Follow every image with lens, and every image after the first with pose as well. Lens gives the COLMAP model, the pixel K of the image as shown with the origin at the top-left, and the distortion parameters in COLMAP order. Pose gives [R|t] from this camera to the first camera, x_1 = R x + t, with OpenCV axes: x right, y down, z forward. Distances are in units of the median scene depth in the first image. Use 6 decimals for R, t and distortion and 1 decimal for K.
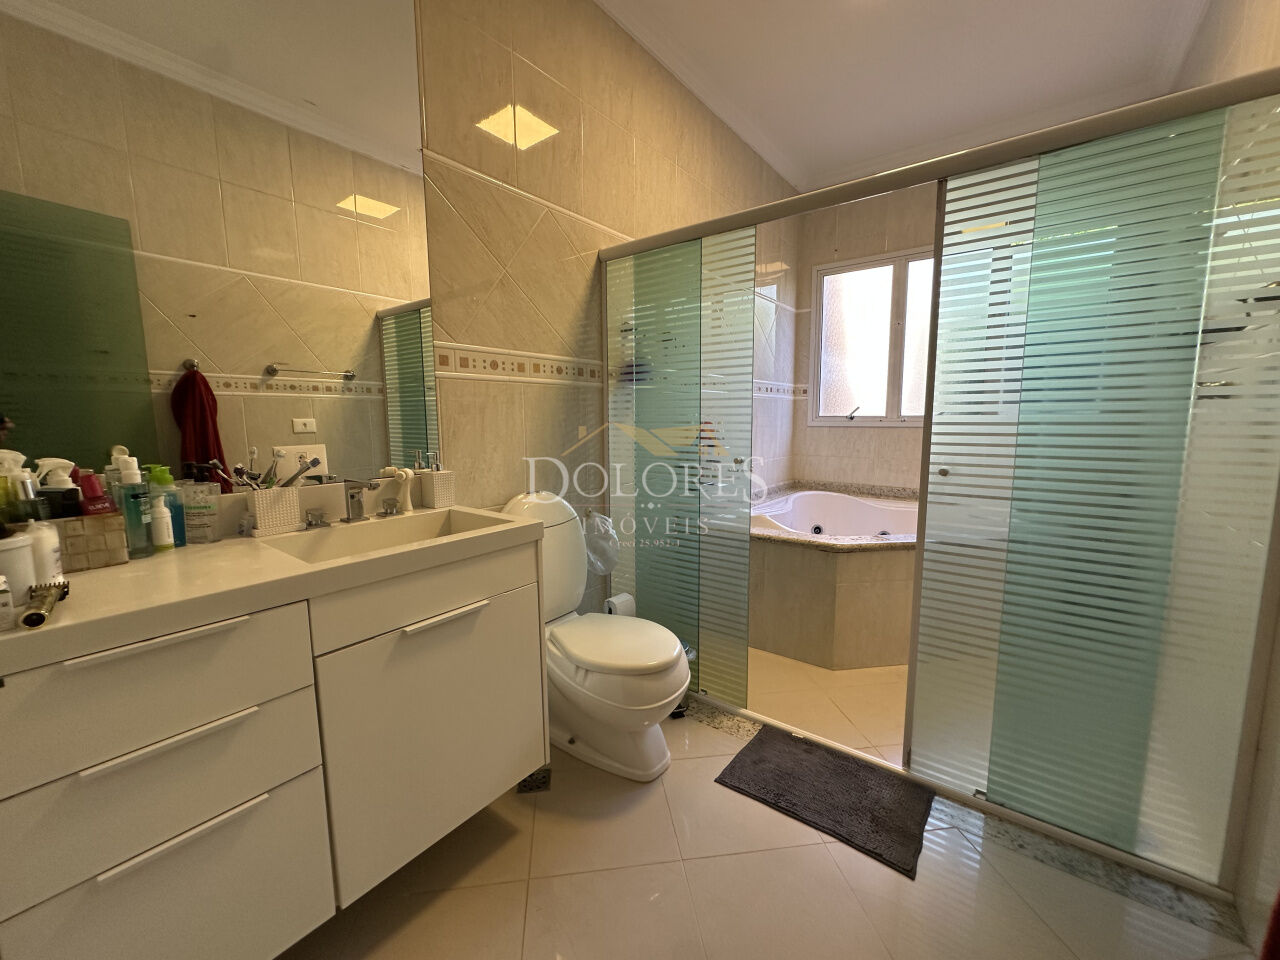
lens RADIAL K [[507.2, 0, 638.4], [0, 507.2, 485.7], [0, 0, 1]] dist [-0.002461, 0.000760]
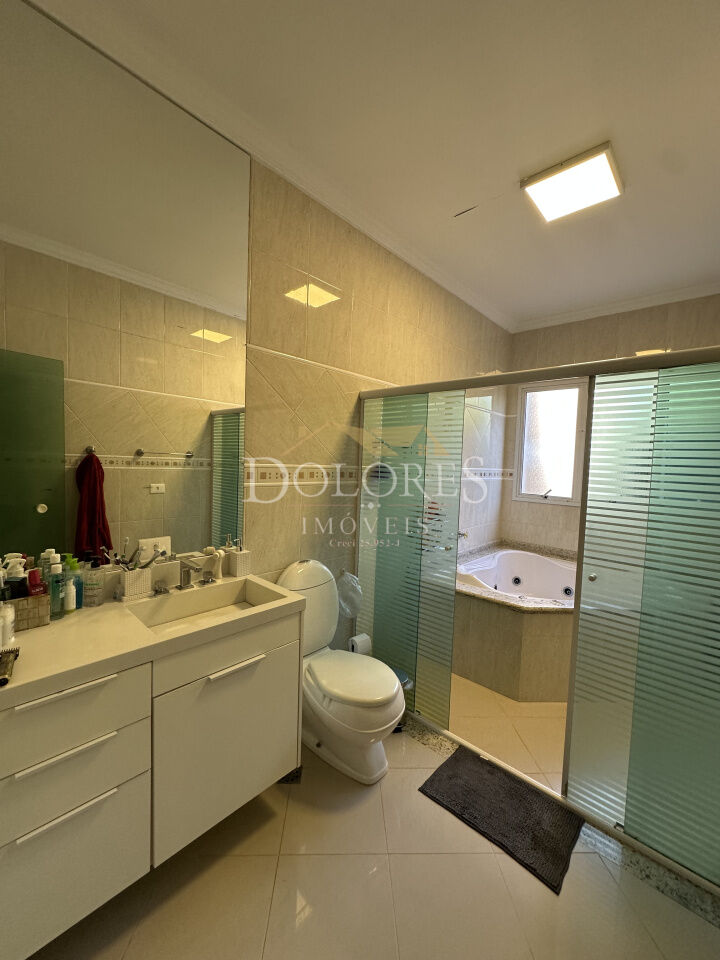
lens RADIAL K [[381.8, 0, 359.9], [0, 381.8, 484.0], [0, 0, 1]] dist [-0.001787, 0.000716]
pose [[0.995007, 0.048198, -0.087397, 0.037507], [-0.054397, 0.996063, -0.069996, -0.140530], [0.083679, 0.074401, 0.993711, -0.088974]]
